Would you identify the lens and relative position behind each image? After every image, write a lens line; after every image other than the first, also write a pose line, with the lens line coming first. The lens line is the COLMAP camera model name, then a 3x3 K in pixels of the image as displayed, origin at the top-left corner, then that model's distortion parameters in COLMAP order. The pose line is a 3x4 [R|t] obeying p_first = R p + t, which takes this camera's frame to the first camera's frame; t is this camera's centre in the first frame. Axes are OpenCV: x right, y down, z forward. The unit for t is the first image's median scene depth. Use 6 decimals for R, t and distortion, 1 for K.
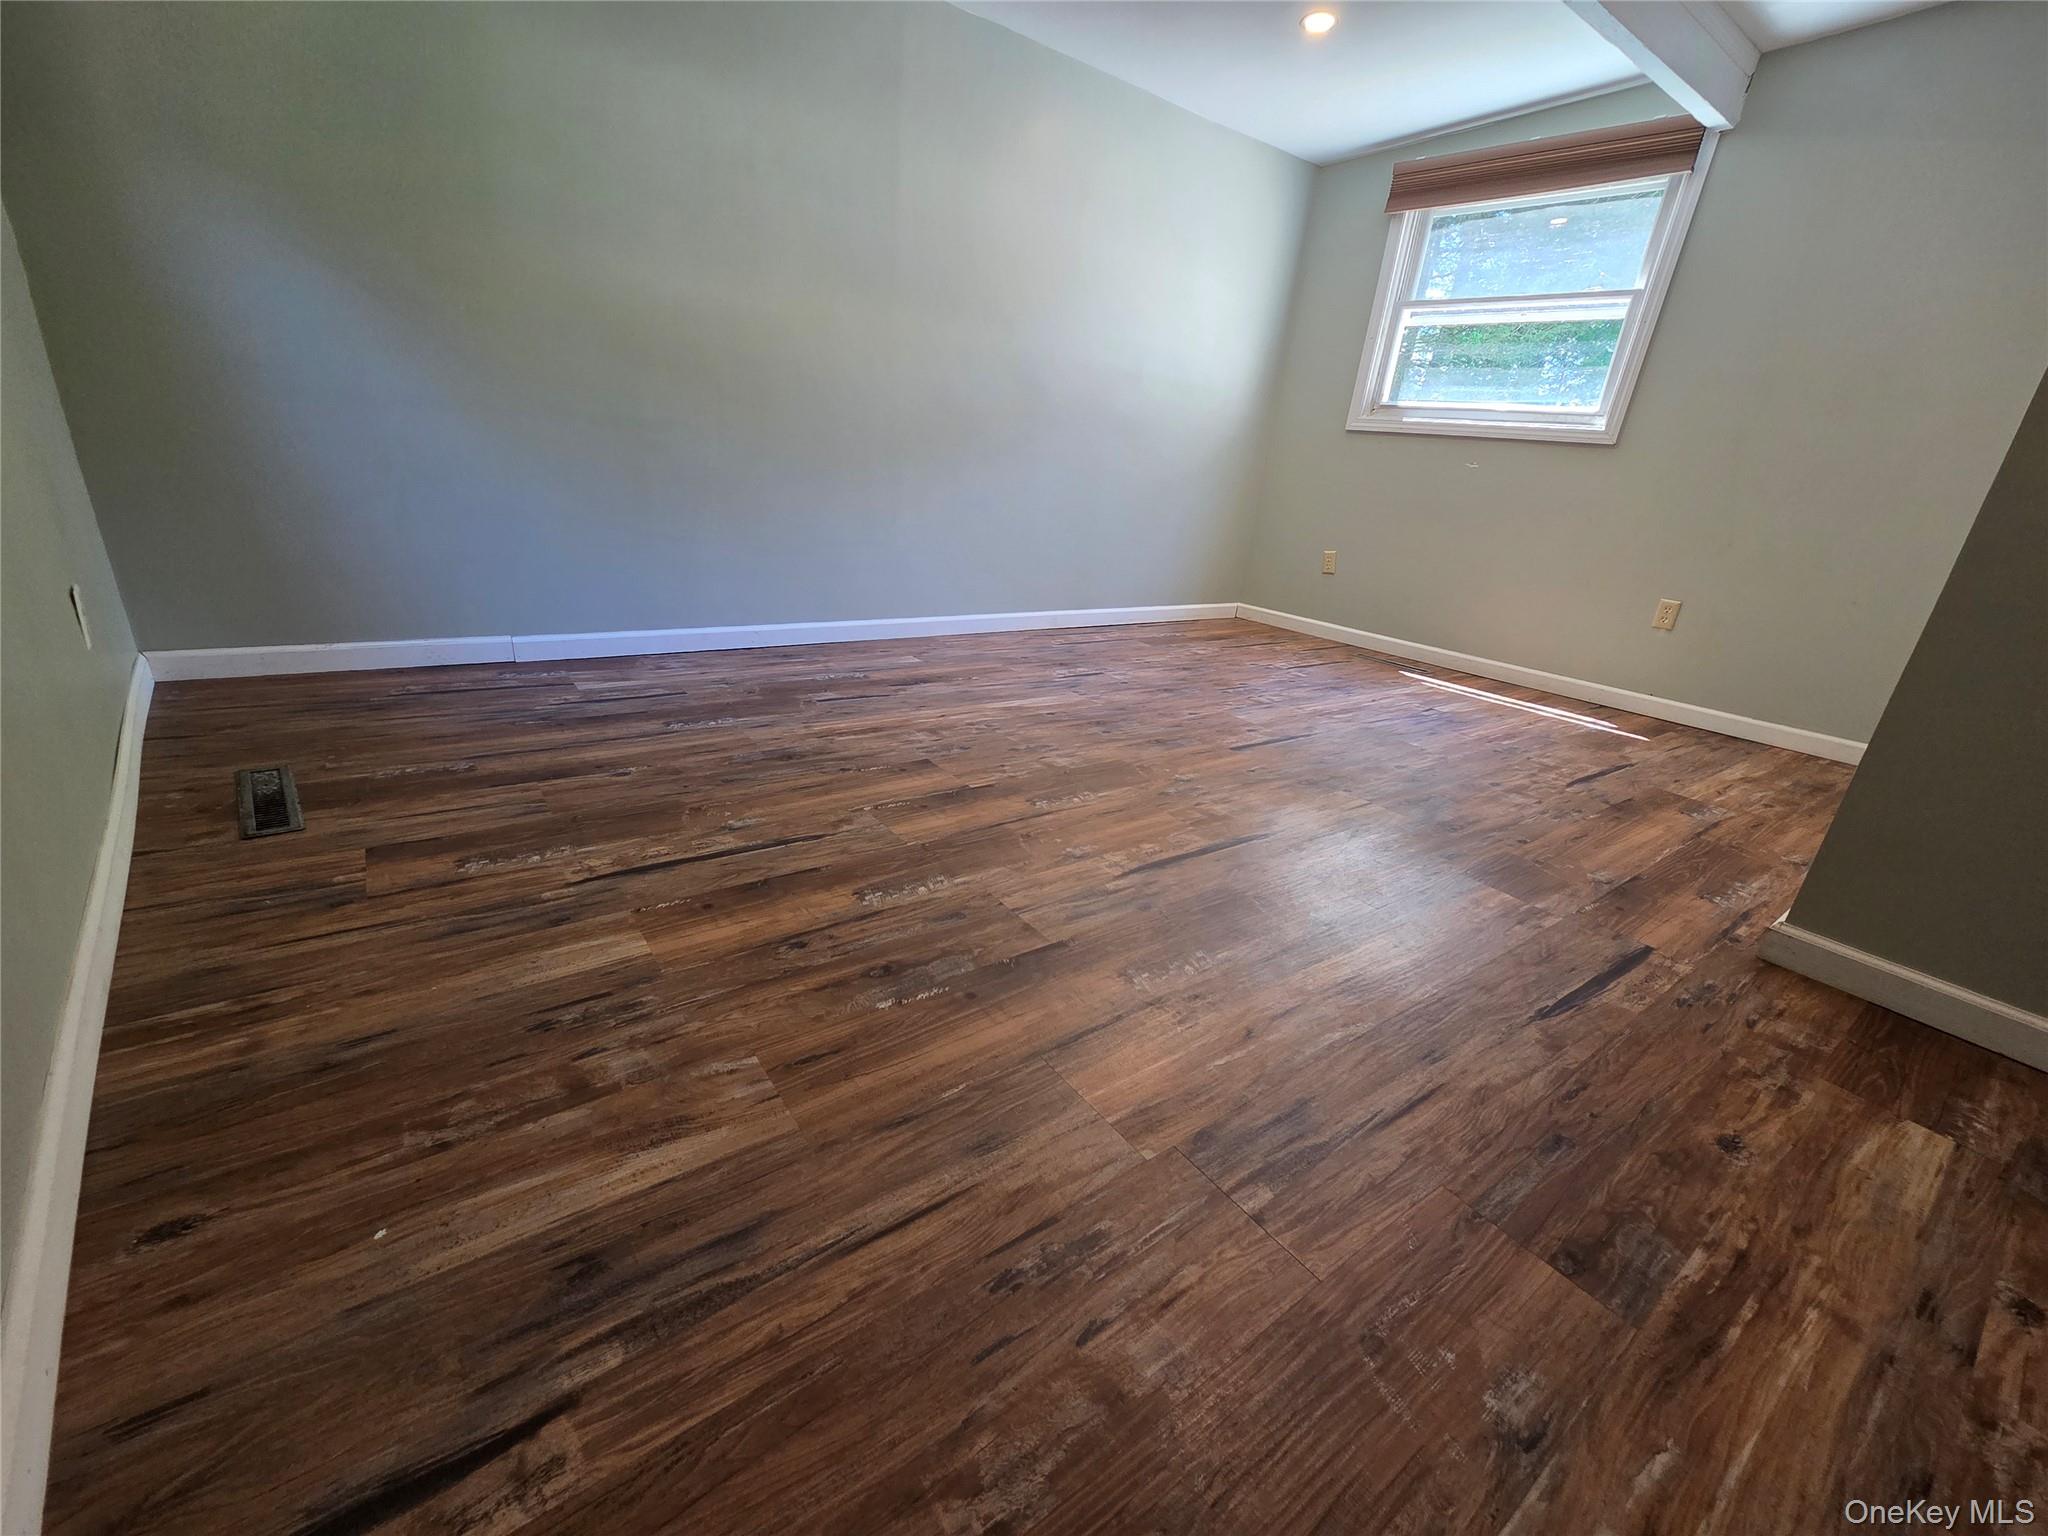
lens RADIAL K [[831.6, 0, 1024.0], [0, 831.6, 768.0], [0, 0, 1]] dist [0.003563, -0.000136]
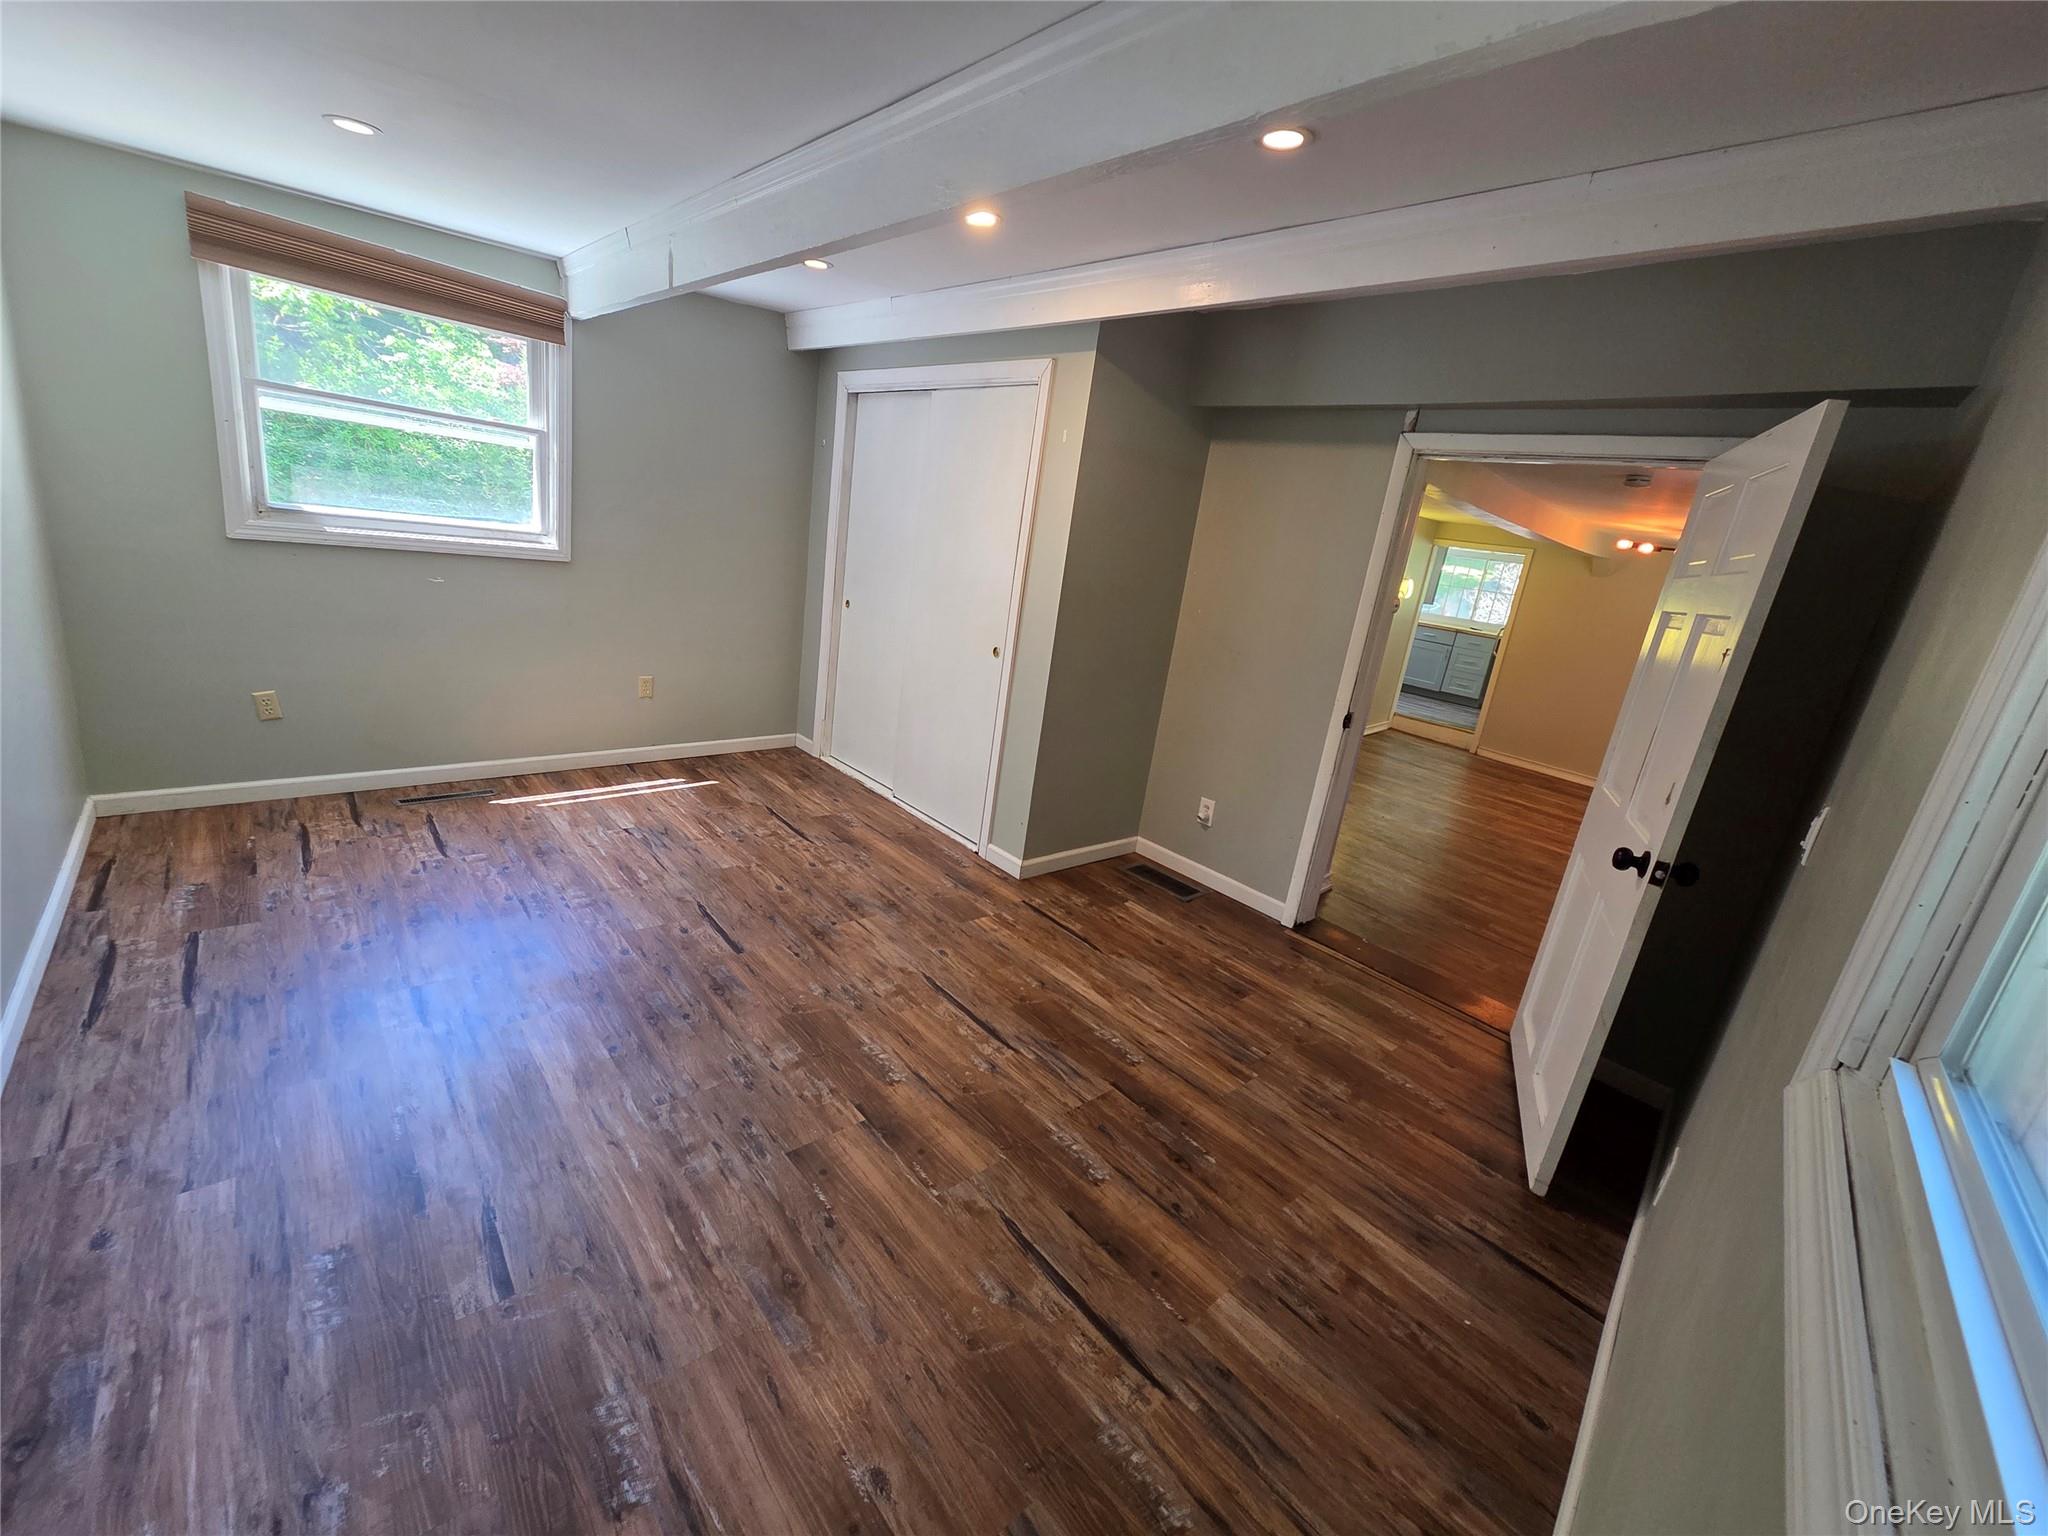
lens RADIAL K [[831.6, 0, 1024.0], [0, 831.6, 768.0], [0, 0, 1]] dist [0.003563, -0.000136]
pose [[-0.074731, -0.370391, 0.925865, -1.127982], [0.217343, 0.900090, 0.377623, -0.924418], [-0.973230, 0.229451, 0.013237, 0.927575]]
